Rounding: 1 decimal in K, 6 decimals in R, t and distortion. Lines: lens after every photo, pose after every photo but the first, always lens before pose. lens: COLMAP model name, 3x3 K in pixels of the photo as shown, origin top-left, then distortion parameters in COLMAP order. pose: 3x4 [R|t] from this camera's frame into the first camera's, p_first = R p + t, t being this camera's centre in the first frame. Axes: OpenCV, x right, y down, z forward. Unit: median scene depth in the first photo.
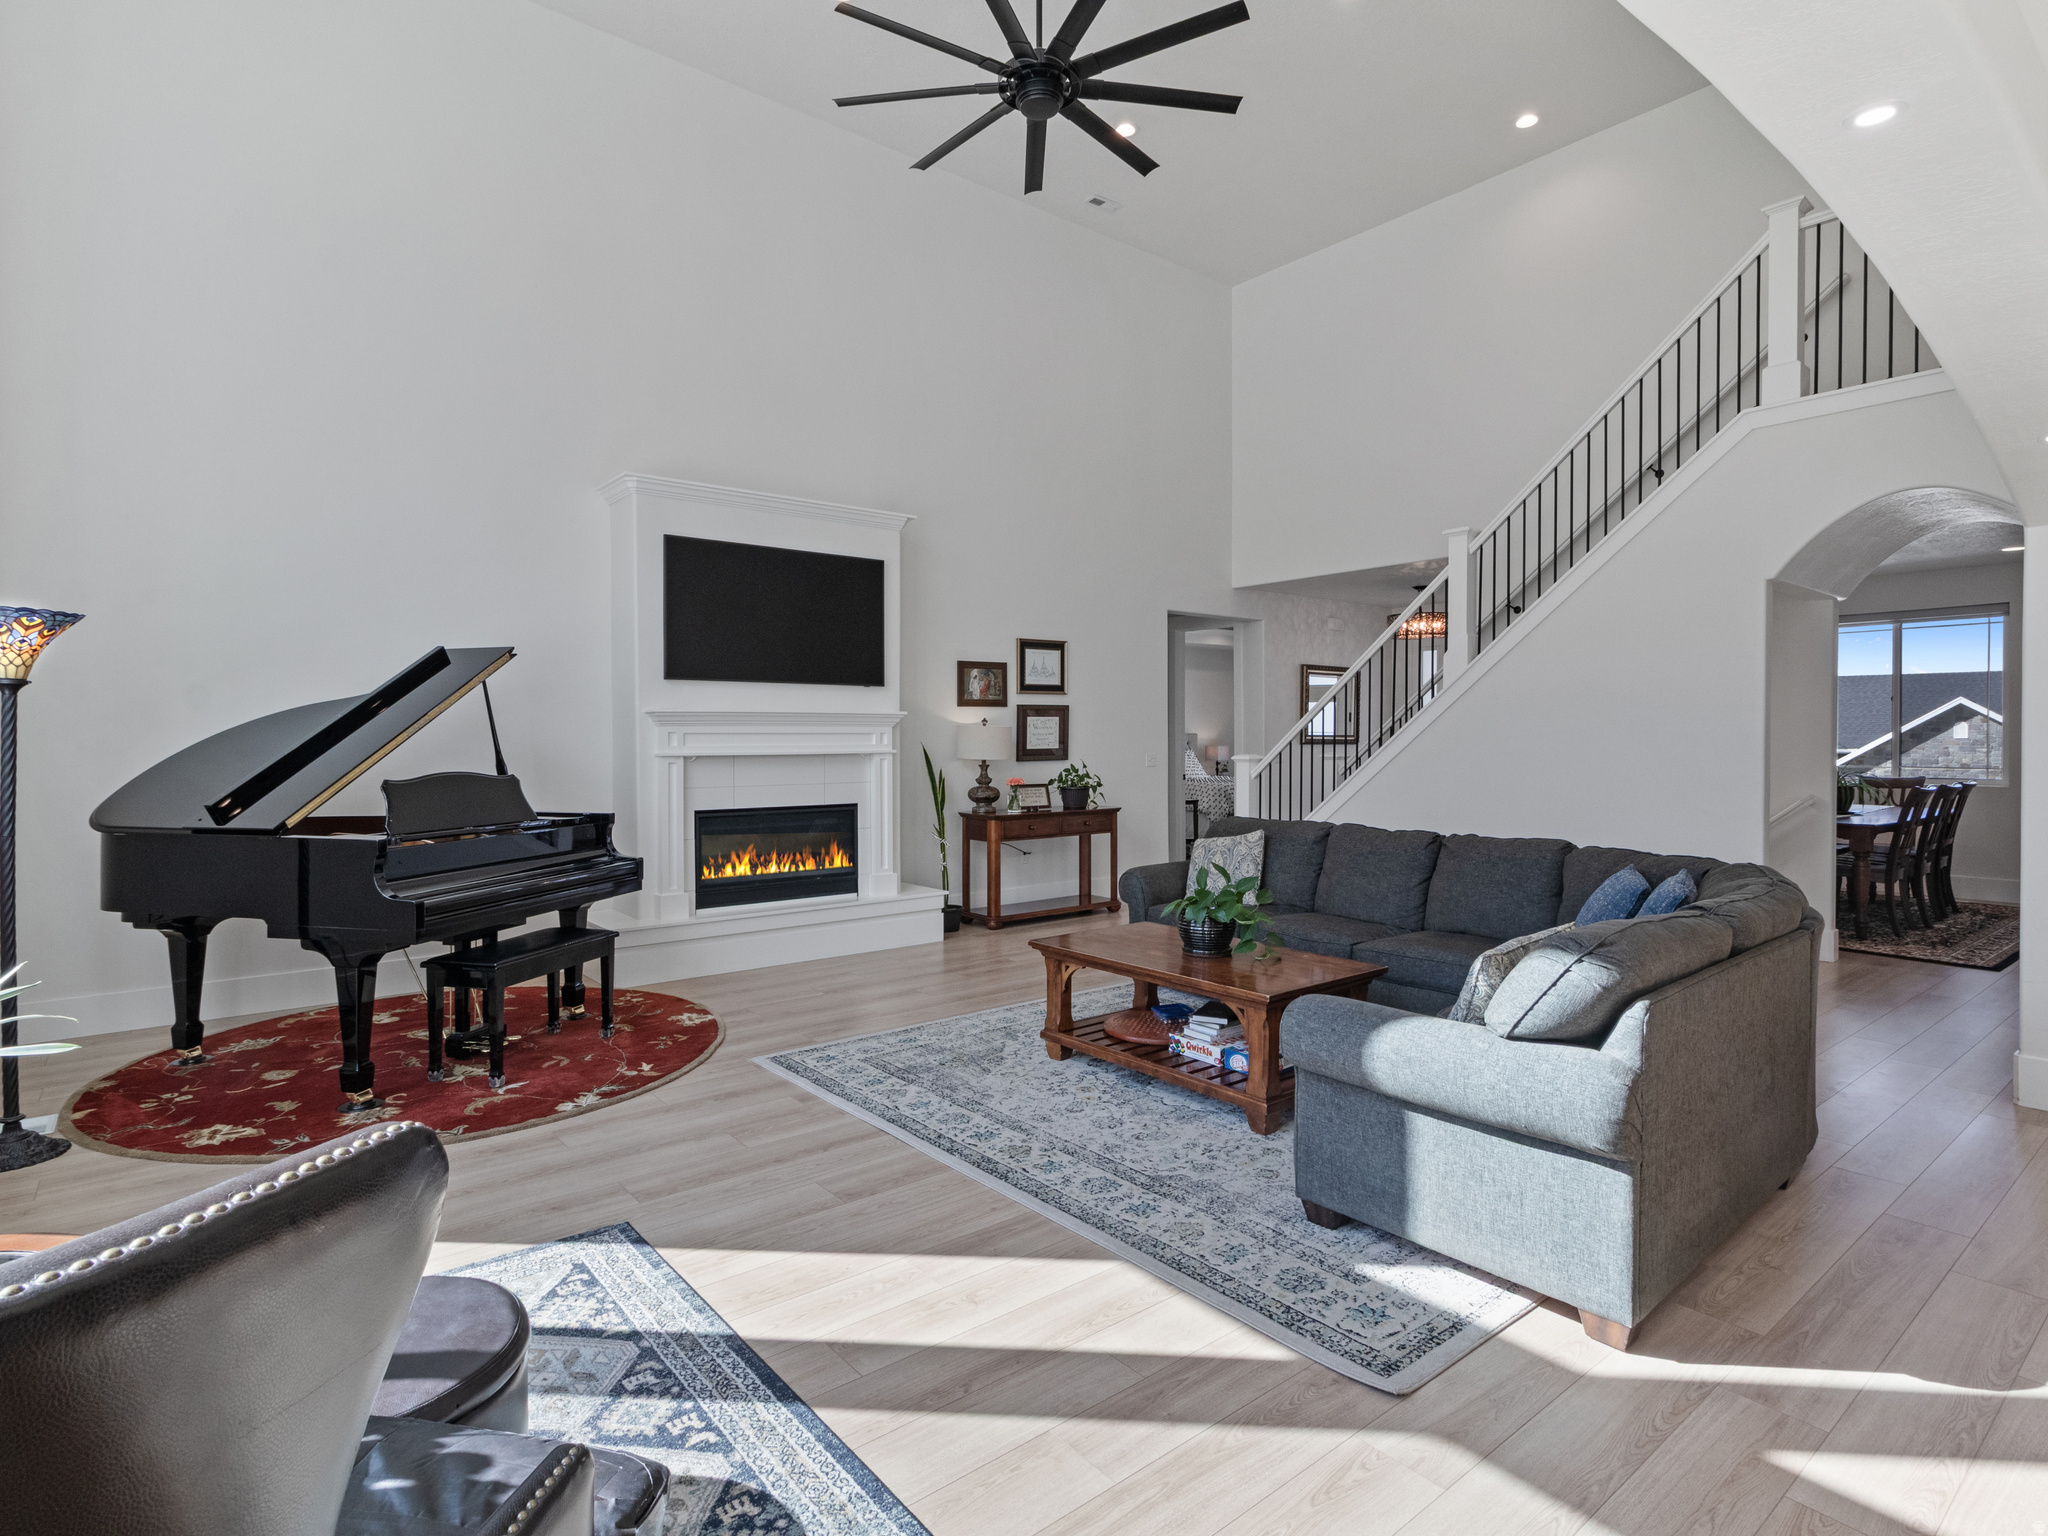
lens RADIAL K [[1086.0, 0, 1027.5], [0, 1086.0, 757.0], [0, 0, 1]] dist [-0.001589, 0.002637]
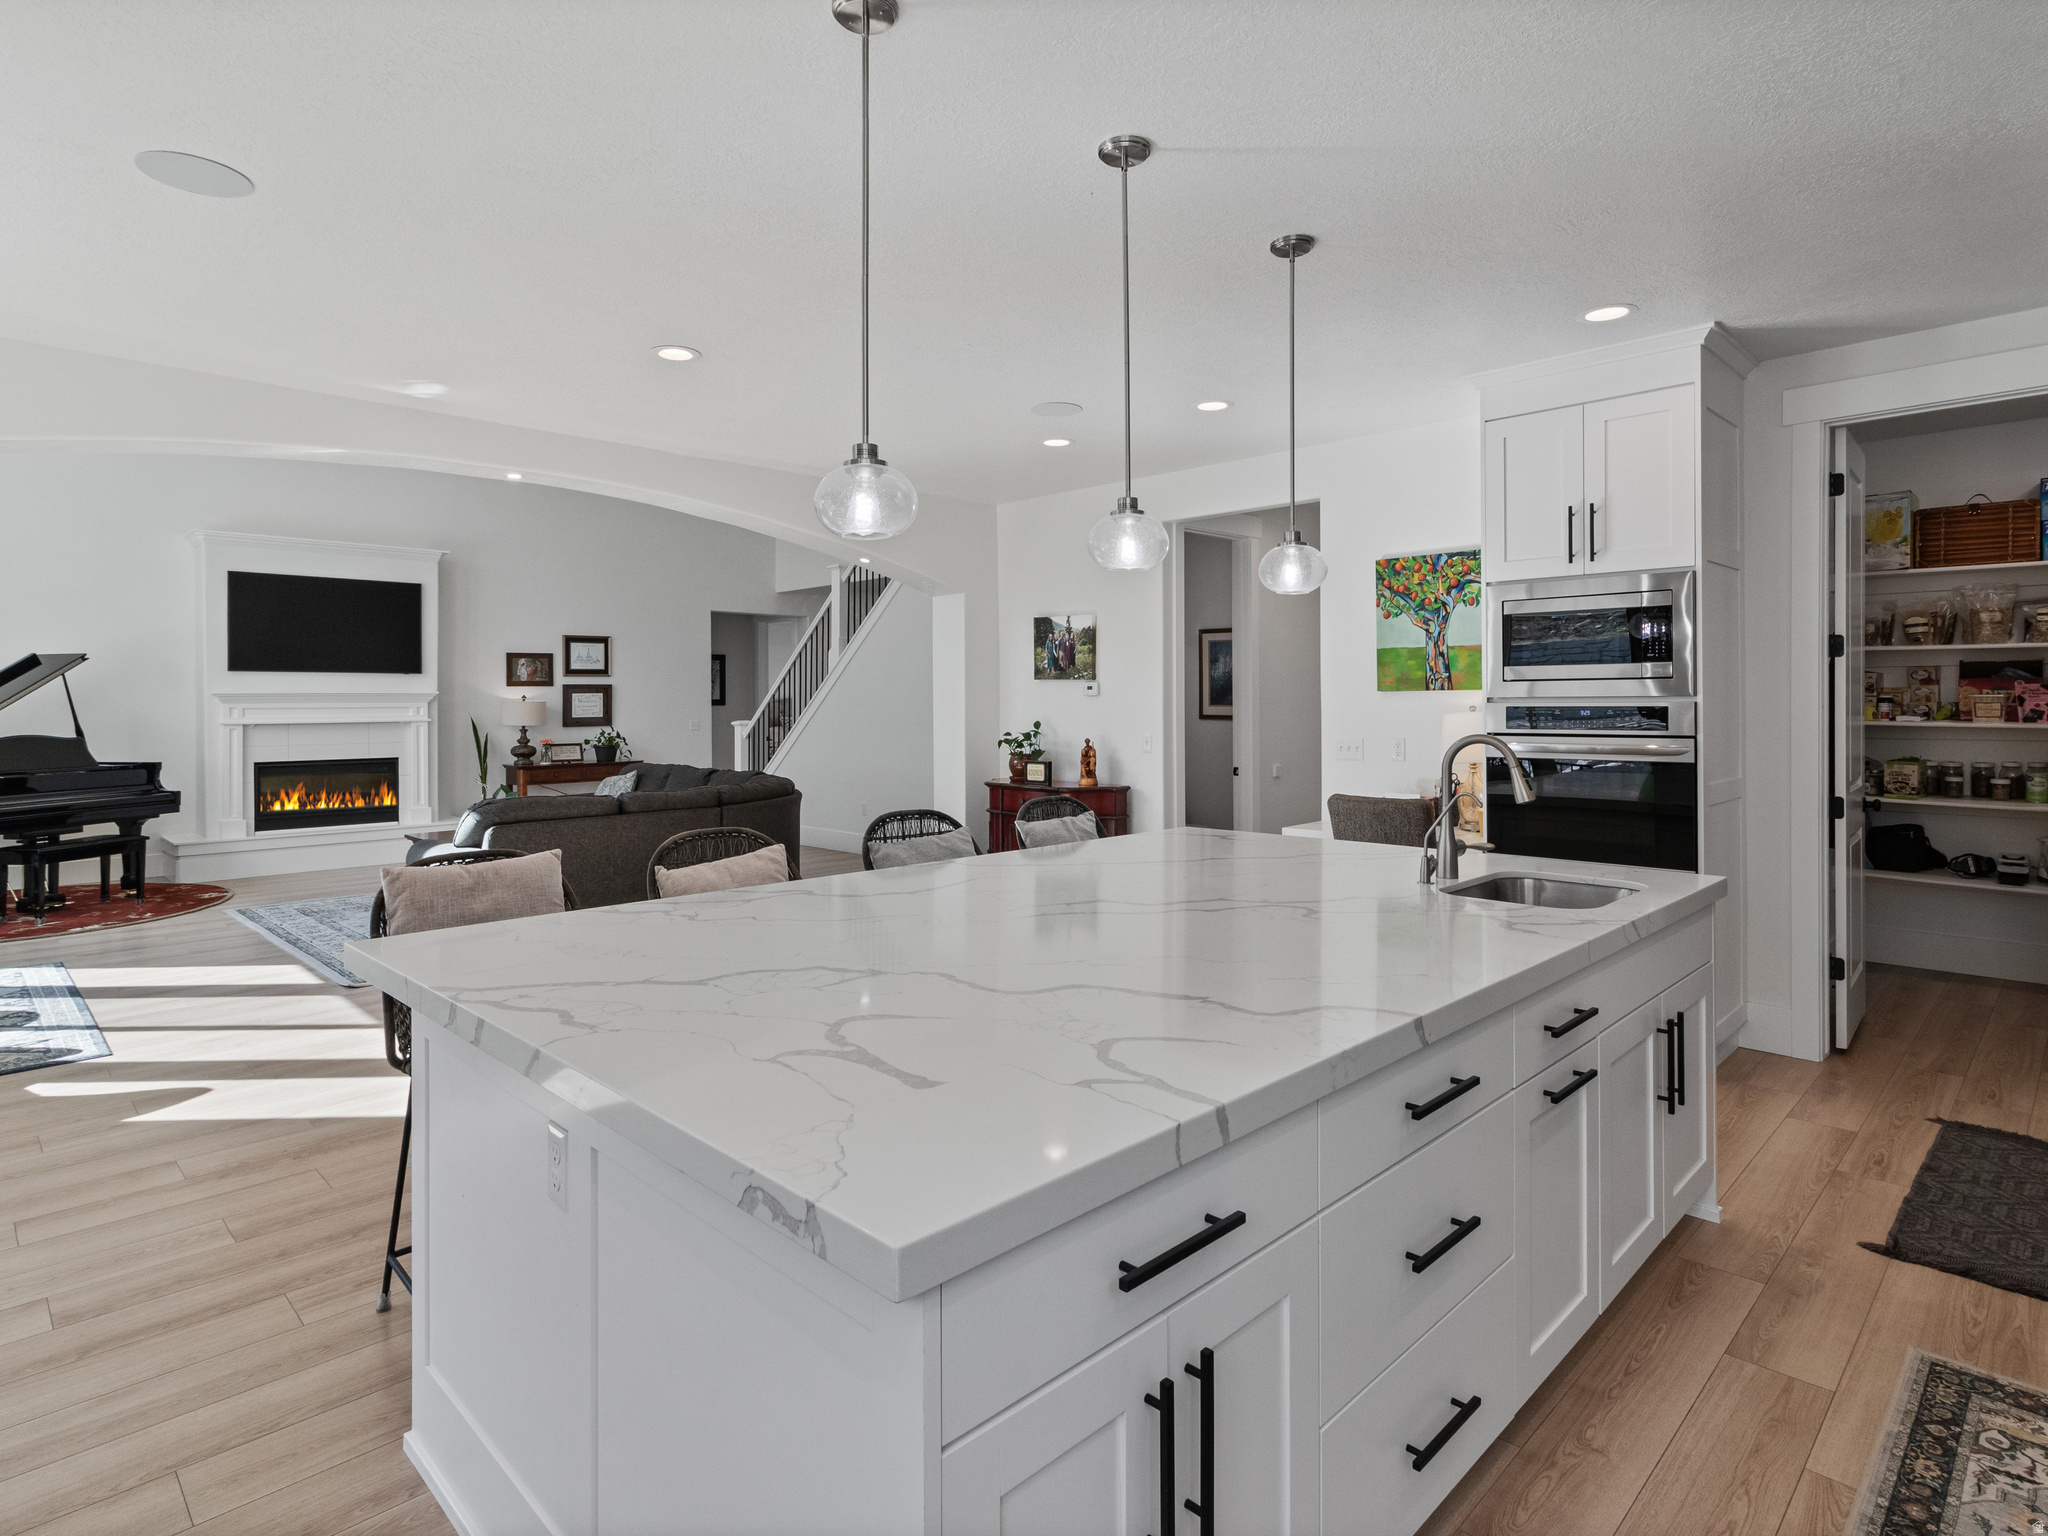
lens RADIAL K [[1086.0, 0, 991.1], [0, 1086.0, 711.8], [0, 0, 1]] dist [-0.001589, 0.002637]
pose [[0.993922, -0.005051, 0.109972, 0.440939], [0.006265, 0.999923, -0.010695, 0.003720], [-0.109910, 0.011319, 0.993877, -0.465403]]
